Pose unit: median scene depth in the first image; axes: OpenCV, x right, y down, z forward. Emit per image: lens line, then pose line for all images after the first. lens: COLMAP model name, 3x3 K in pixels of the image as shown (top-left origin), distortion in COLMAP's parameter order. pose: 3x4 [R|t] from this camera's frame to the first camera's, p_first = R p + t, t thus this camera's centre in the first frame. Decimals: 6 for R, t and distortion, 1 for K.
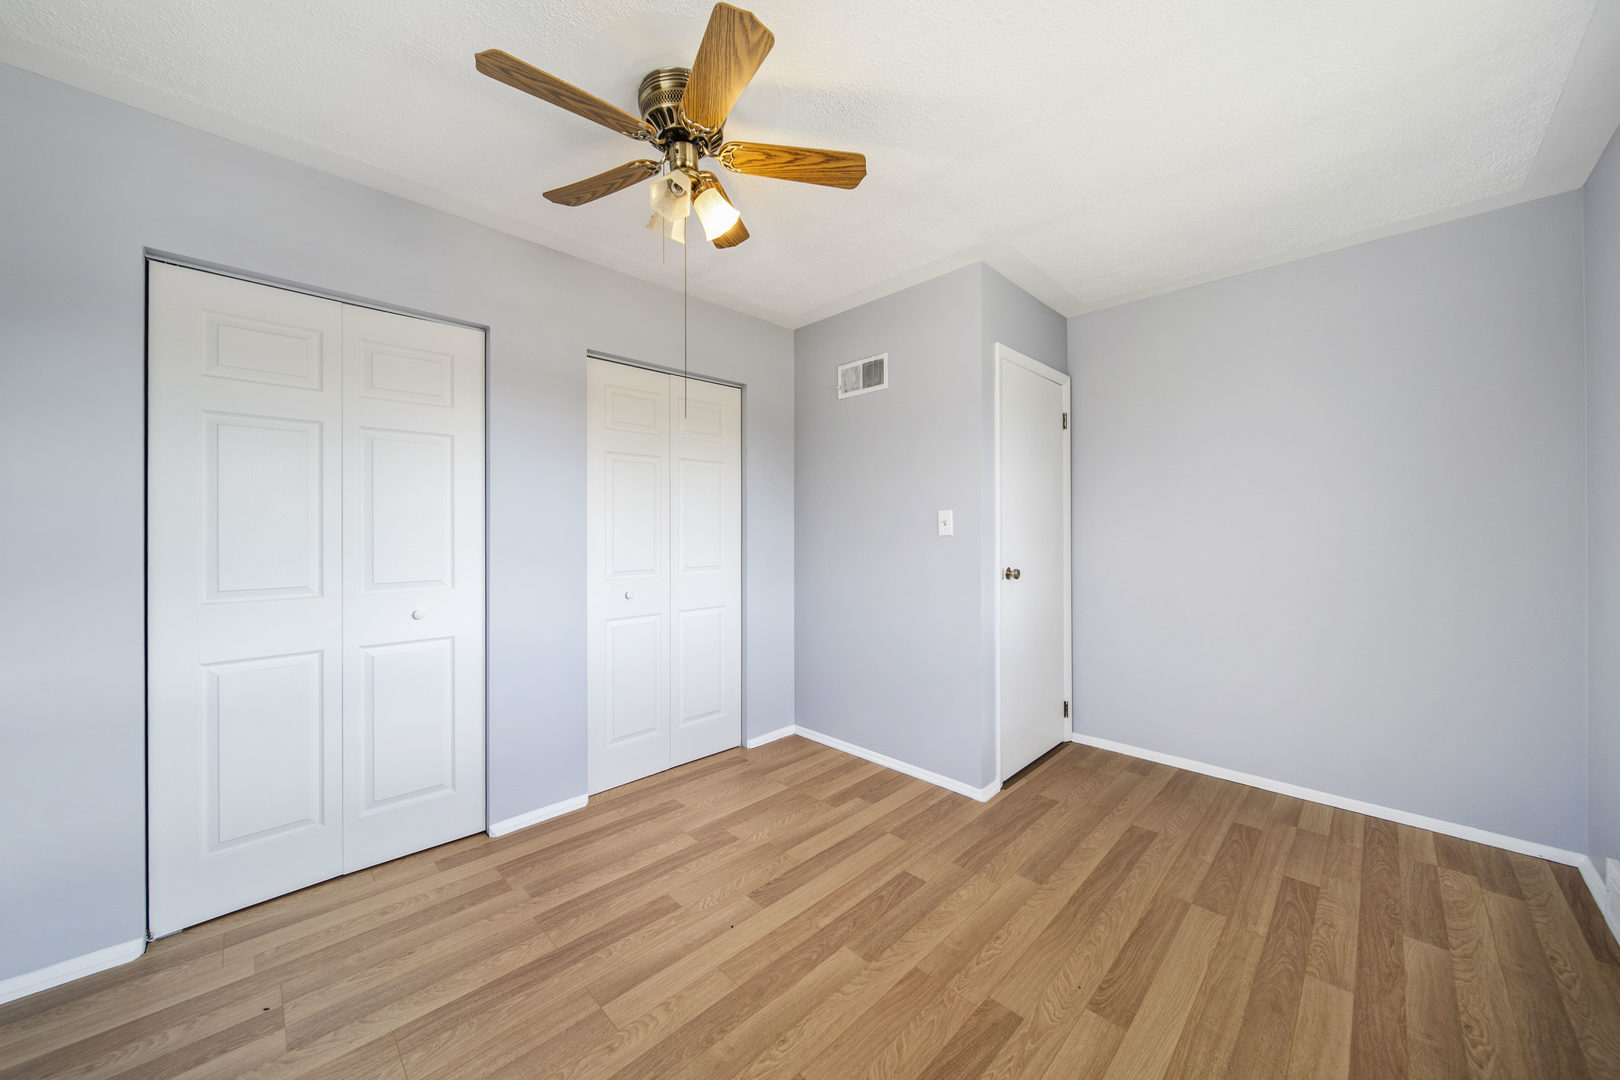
lens RADIAL K [[574.8, 0, 797.3], [0, 574.8, 524.1], [0, 0, 1]] dist [-0.000152, -0.000411]
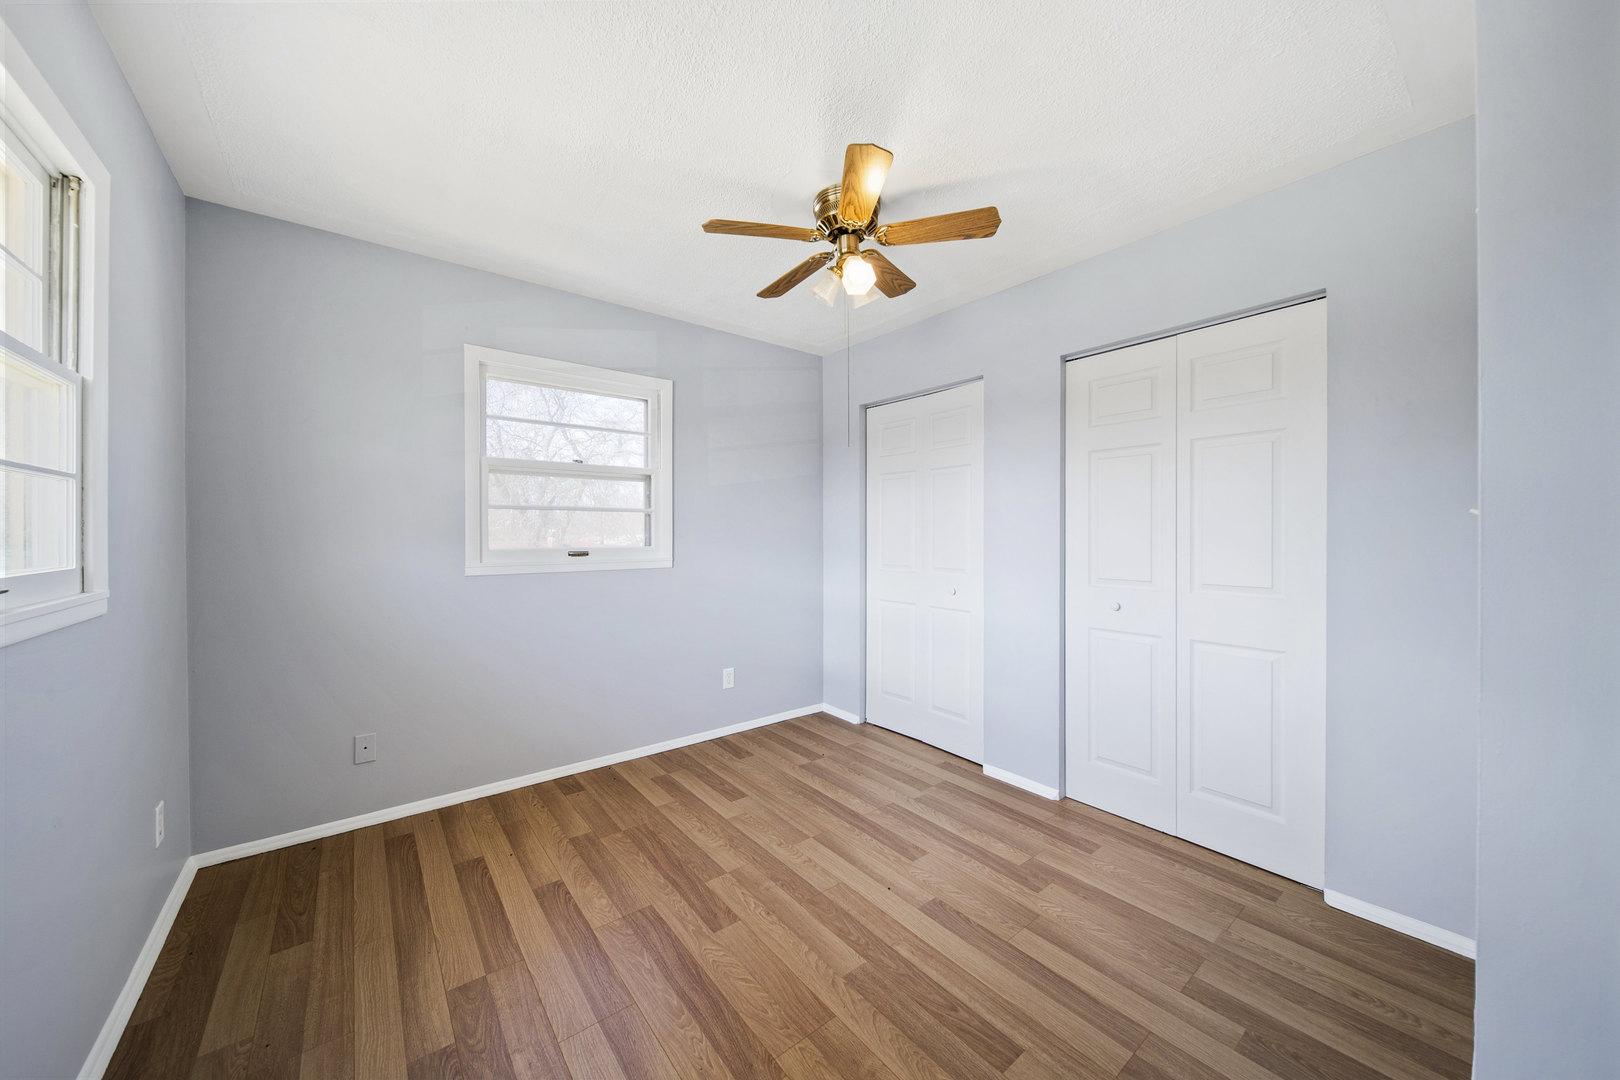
lens RADIAL K [[576.5, 0, 806.7], [0, 576.5, 558.2], [0, 0, 1]] dist [-0.000522, -0.000040]
pose [[-0.114052, 0.040990, -0.992629, 0.929196], [0.011783, 0.999134, 0.039905, 0.012590], [0.993405, -0.007145, -0.114436, 0.914841]]
